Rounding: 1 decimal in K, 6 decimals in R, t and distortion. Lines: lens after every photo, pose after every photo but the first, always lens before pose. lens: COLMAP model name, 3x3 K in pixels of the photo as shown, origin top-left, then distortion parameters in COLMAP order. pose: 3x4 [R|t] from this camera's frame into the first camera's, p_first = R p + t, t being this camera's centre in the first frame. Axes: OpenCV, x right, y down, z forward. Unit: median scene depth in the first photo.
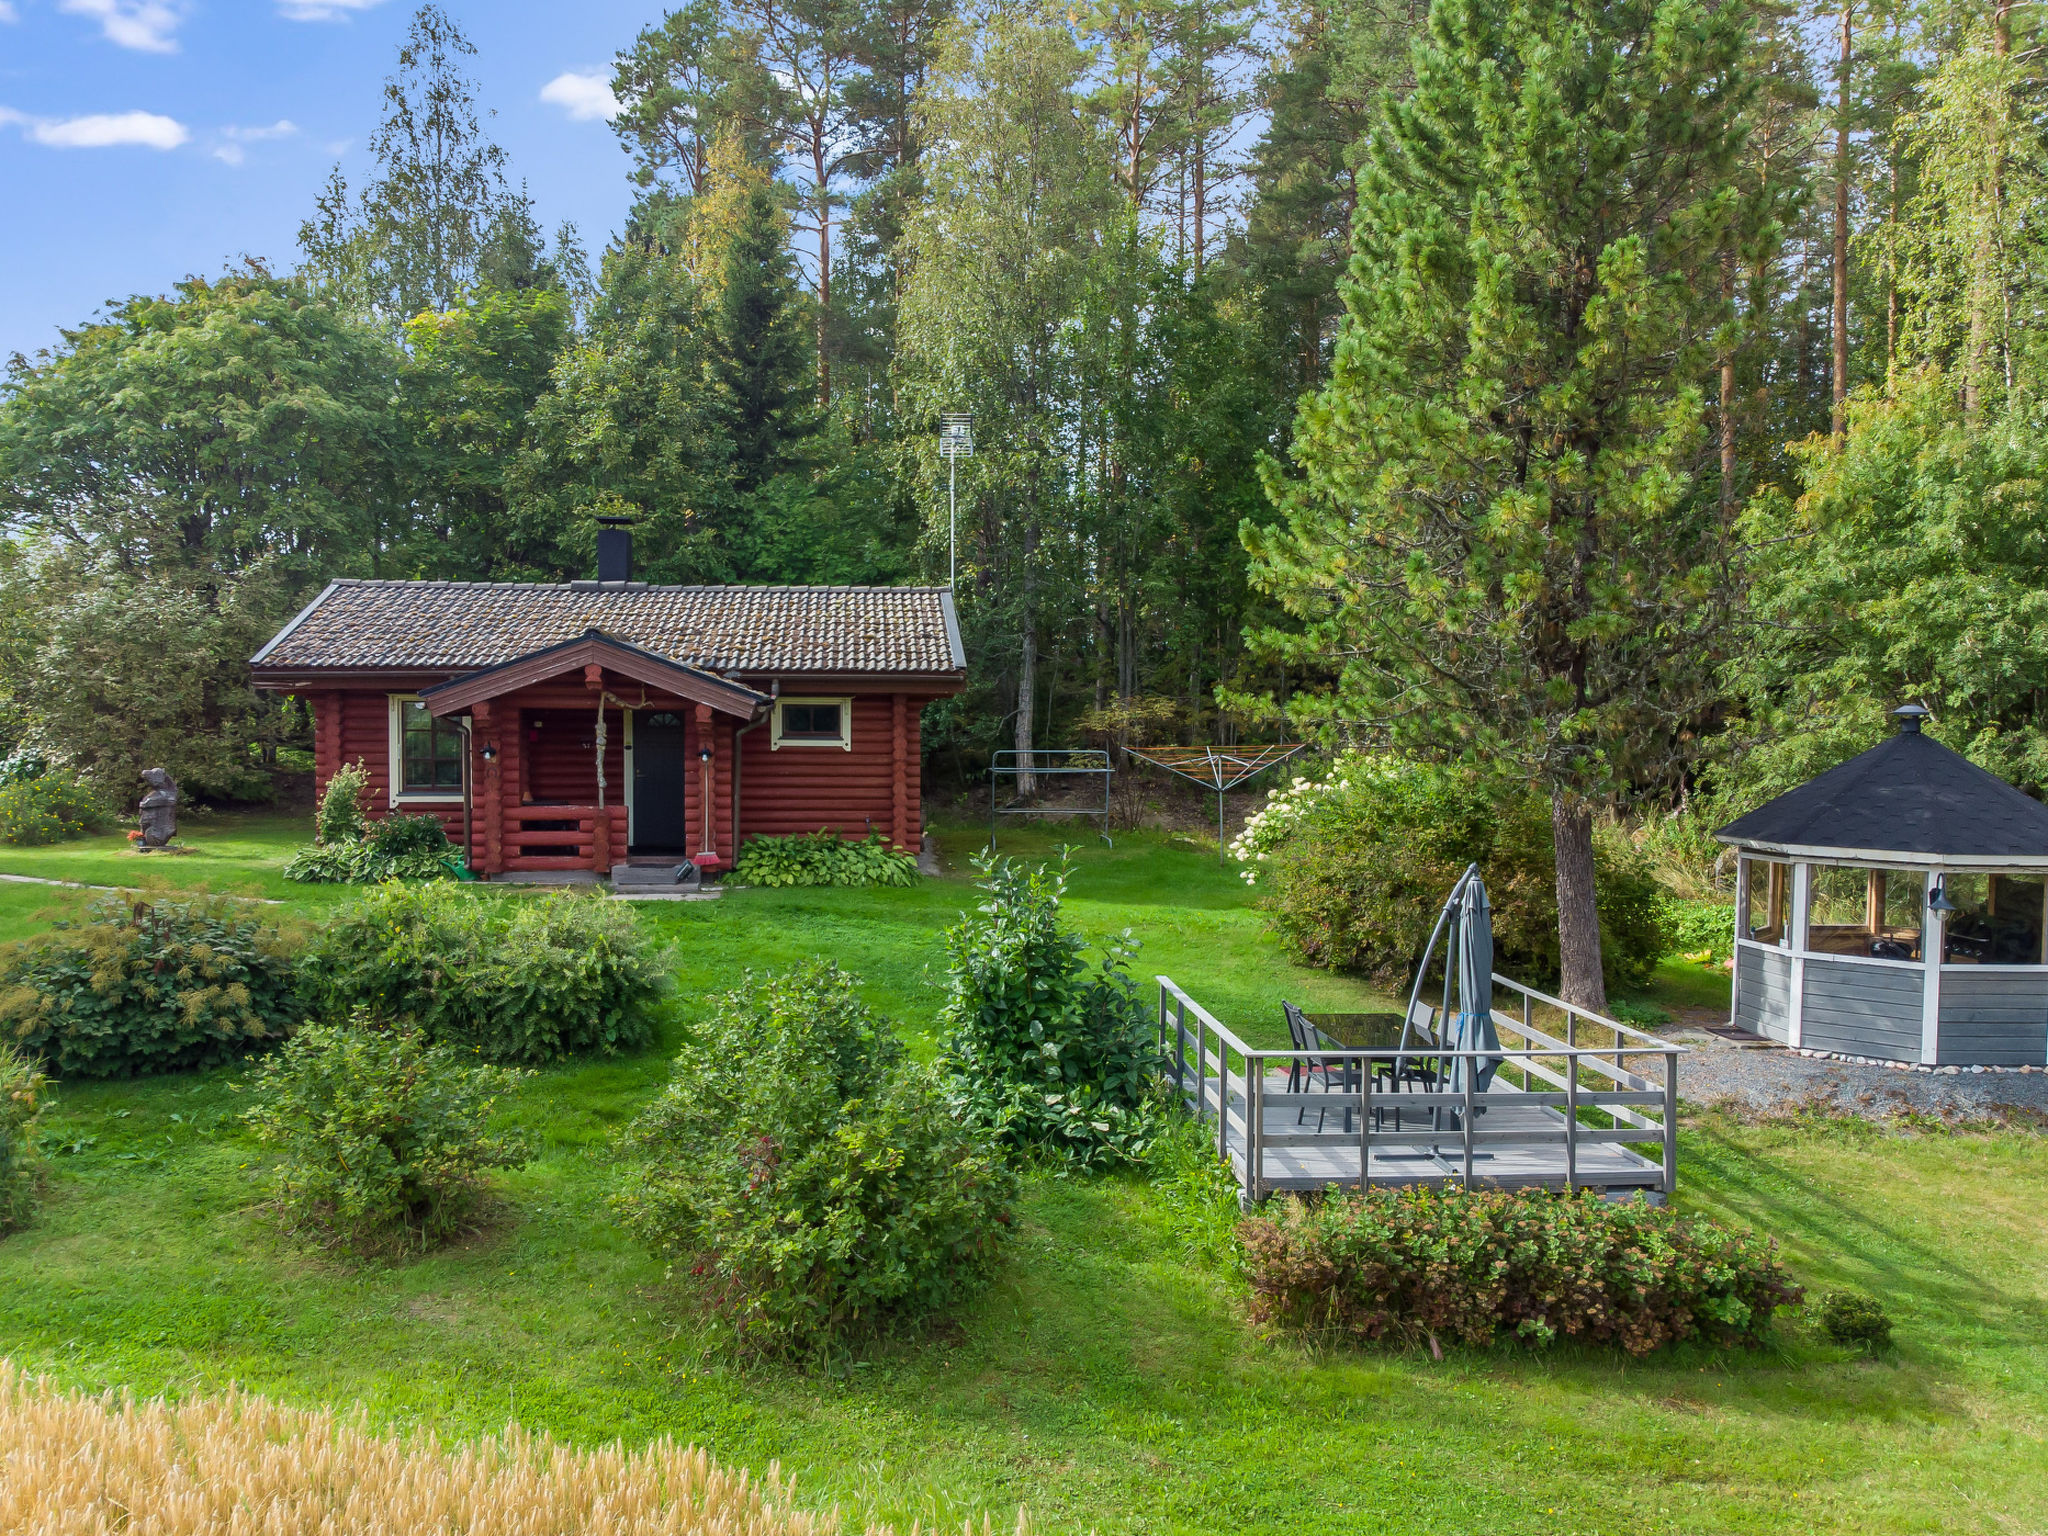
lens RADIAL K [[1714.9, 0, 1024.0], [0, 1714.9, 768.0], [0, 0, 1]] dist [-0.011110, 0.065461]
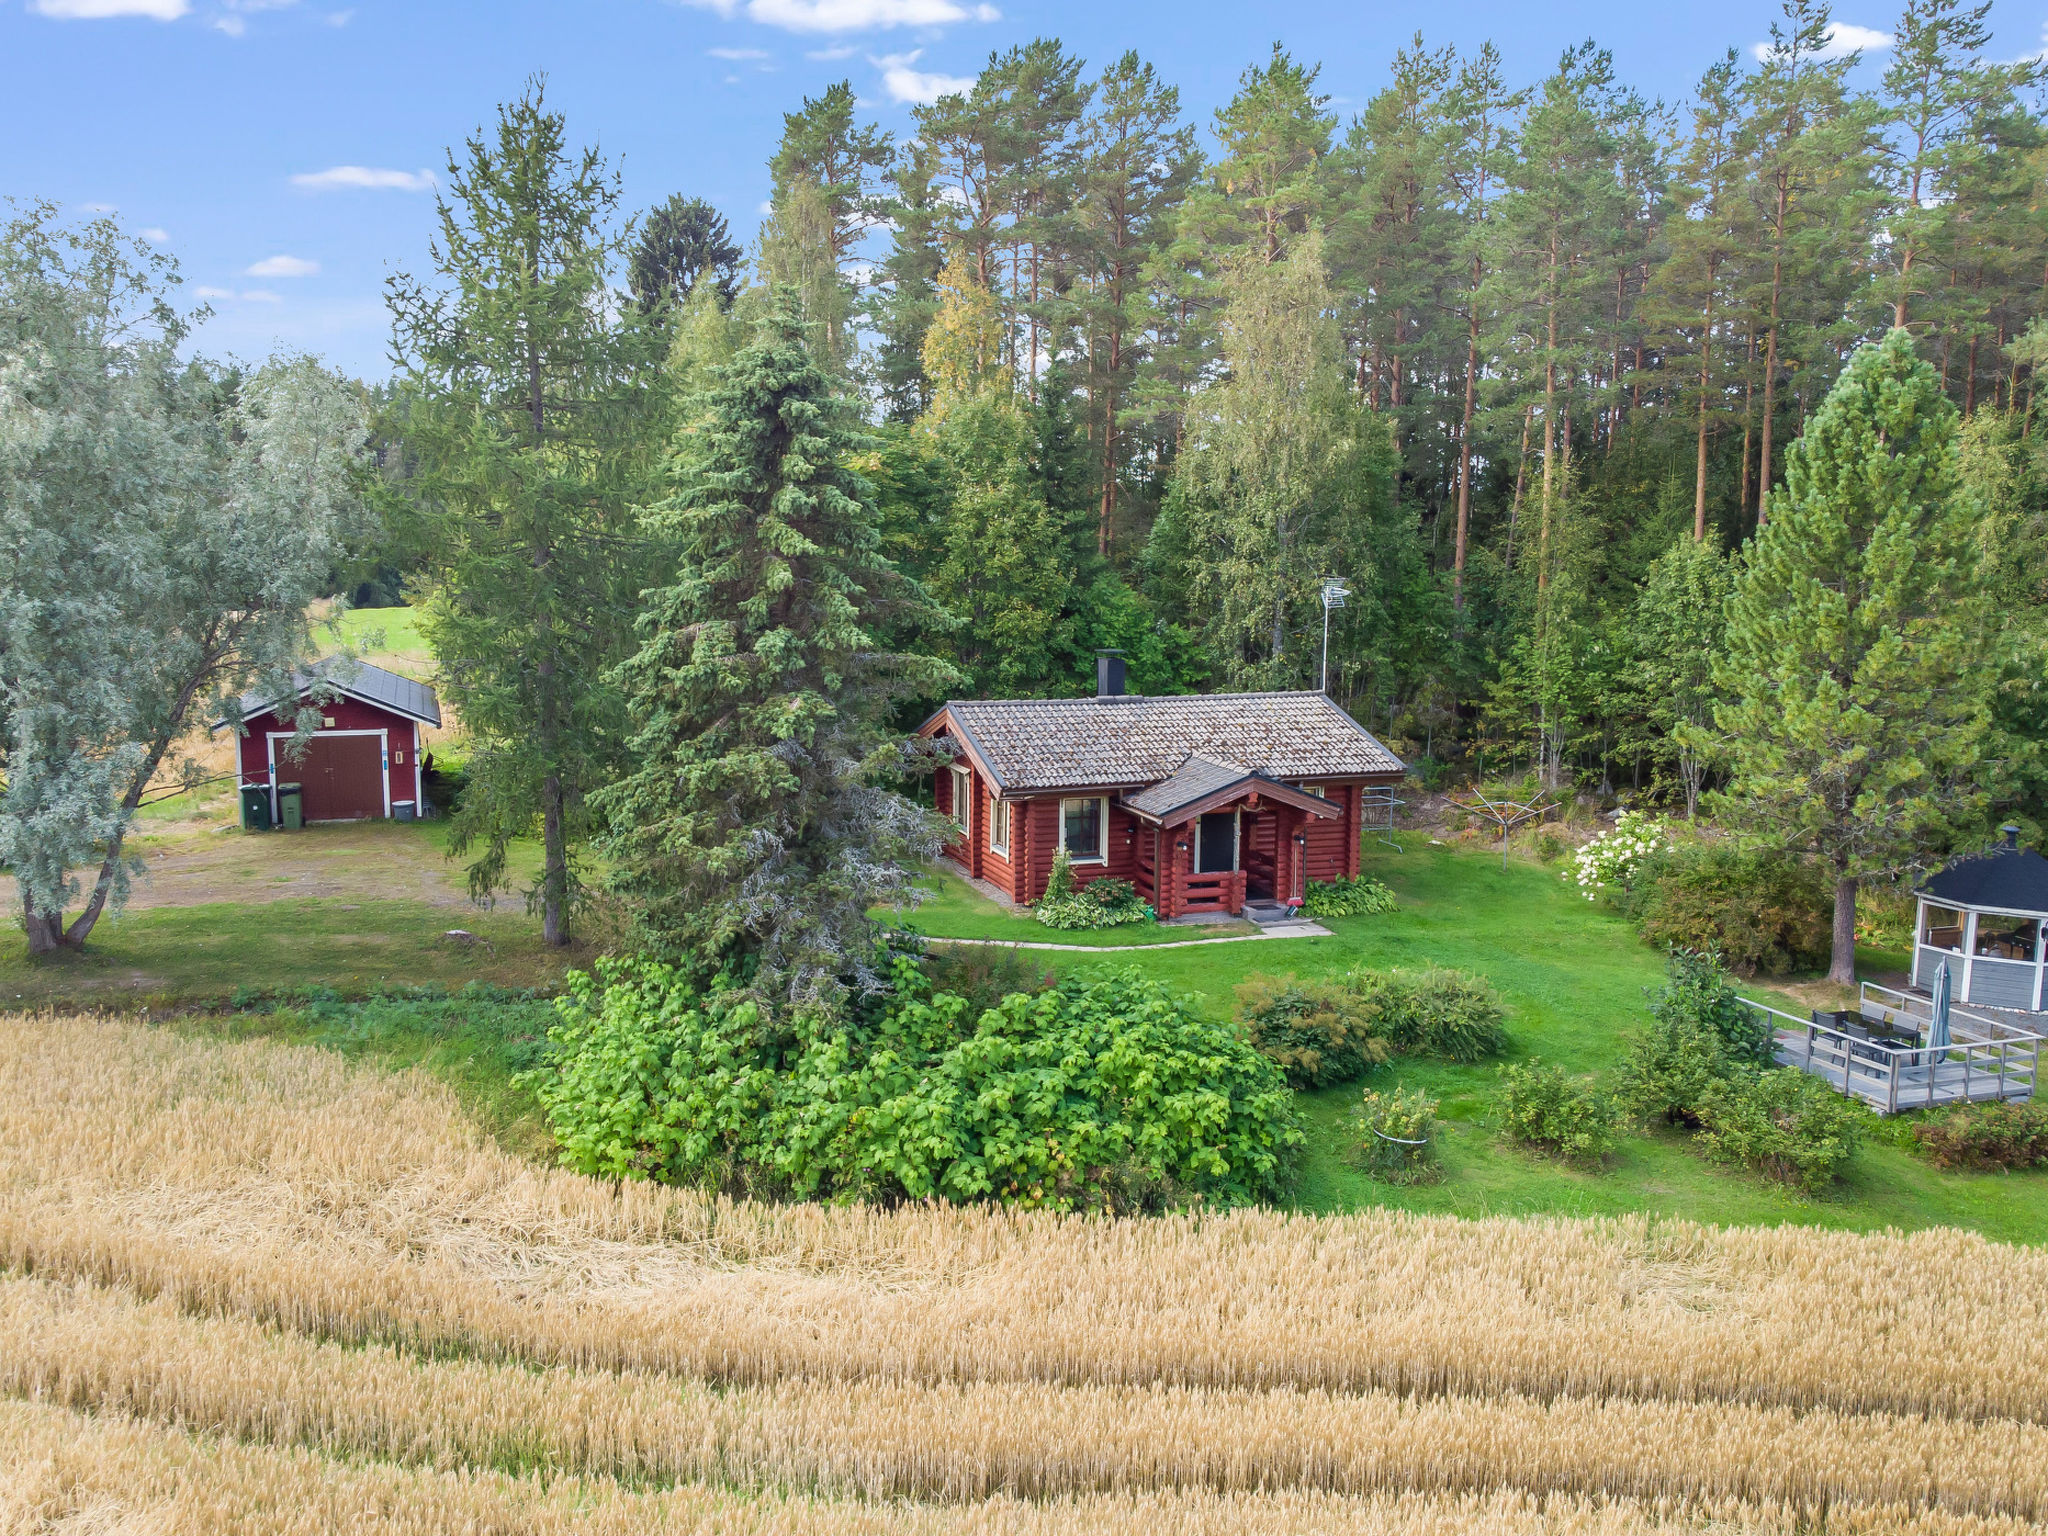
lens RADIAL K [[1714.9, 0, 1024.0], [0, 1714.9, 768.0], [0, 0, 1]] dist [-0.011110, 0.065461]
pose [[0.971266, -0.037300, 0.235055, -0.804484], [0.007478, 0.991937, 0.126507, -0.276093], [-0.237878, -0.121115, 0.963714, -0.489773]]
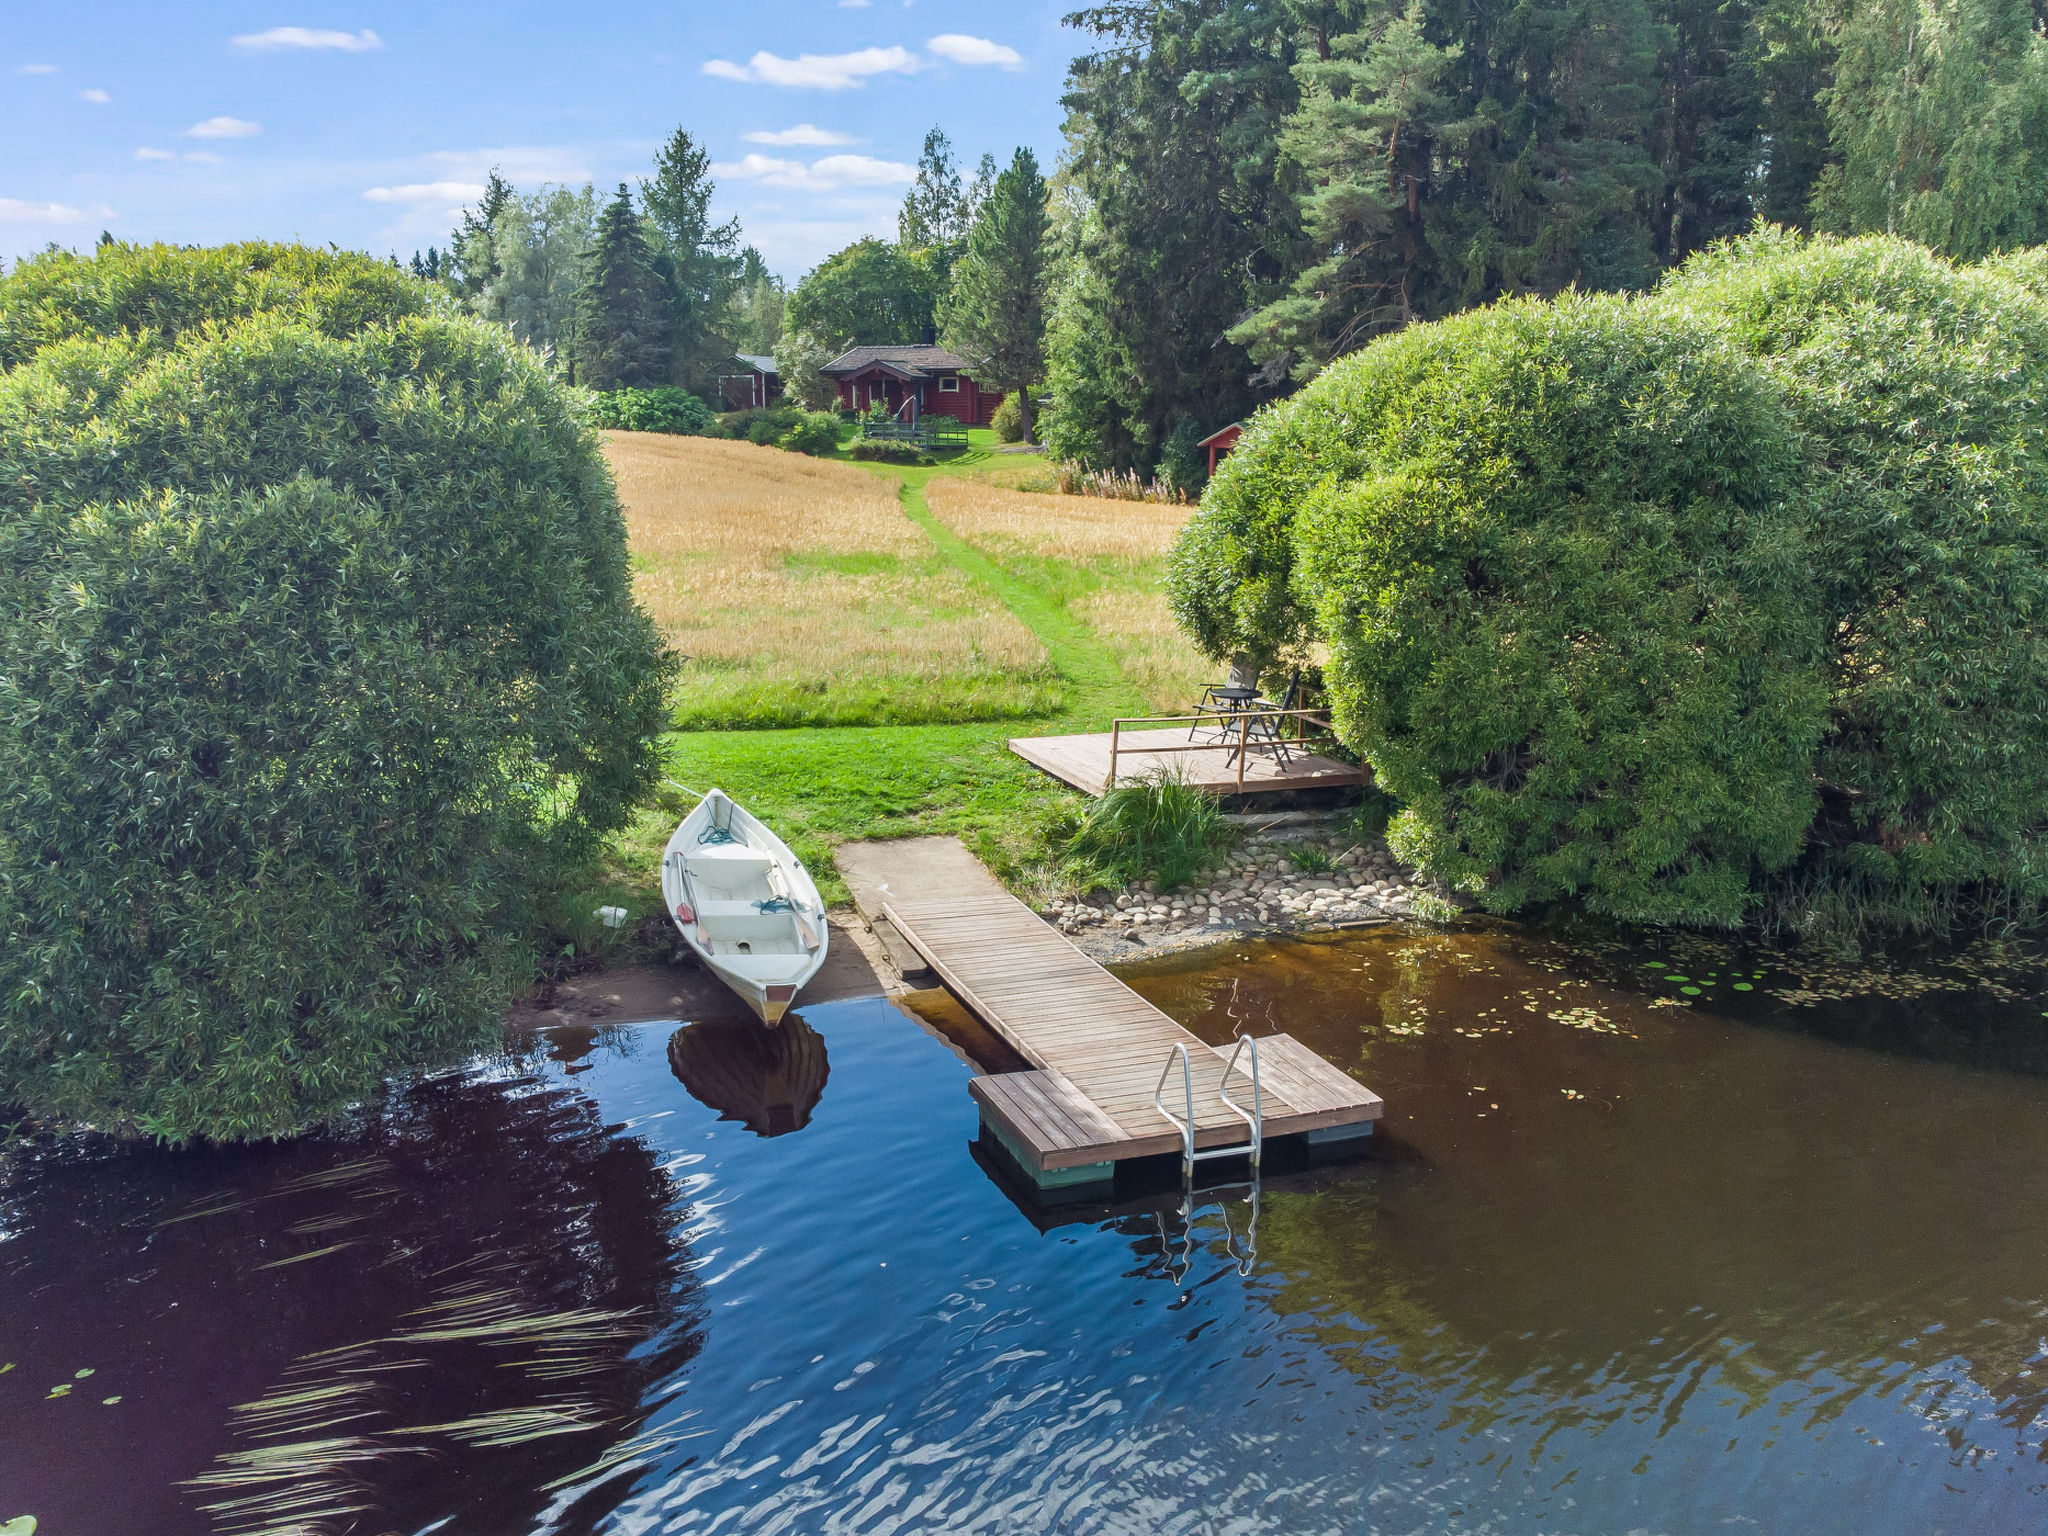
lens RADIAL K [[1714.9, 0, 1024.0], [0, 1714.9, 768.0], [0, 0, 1]] dist [-0.011110, 0.065461]
pose [[0.843664, 0.097590, -0.527928, 2.081419], [-0.019044, 0.988161, 0.152234, 0.231401], [0.536534, -0.118381, 0.835534, -2.108224]]
